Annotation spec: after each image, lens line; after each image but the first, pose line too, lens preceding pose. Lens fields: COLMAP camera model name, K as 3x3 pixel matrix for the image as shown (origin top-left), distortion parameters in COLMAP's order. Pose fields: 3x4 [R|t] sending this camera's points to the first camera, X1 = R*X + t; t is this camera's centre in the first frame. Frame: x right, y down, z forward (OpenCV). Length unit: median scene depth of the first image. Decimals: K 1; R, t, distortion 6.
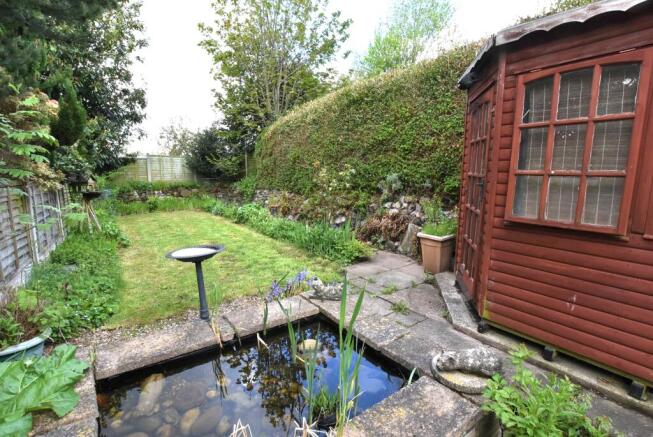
lens RADIAL K [[312.3, 0, 314.8], [0, 312.3, 221.8], [0, 0, 1]] dist [-0.001330, -0.000026]
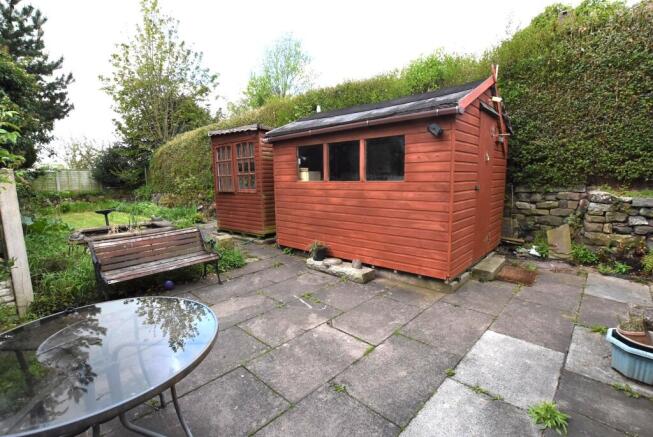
lens RADIAL K [[312.3, 0, 314.8], [0, 312.3, 221.8], [0, 0, 1]] dist [-0.001330, -0.000026]
pose [[0.971262, -0.055188, 0.231527, 0.170720], [0.061216, 0.997945, -0.018927, 0.084914], [-0.230007, 0.032556, 0.972644, -0.462205]]
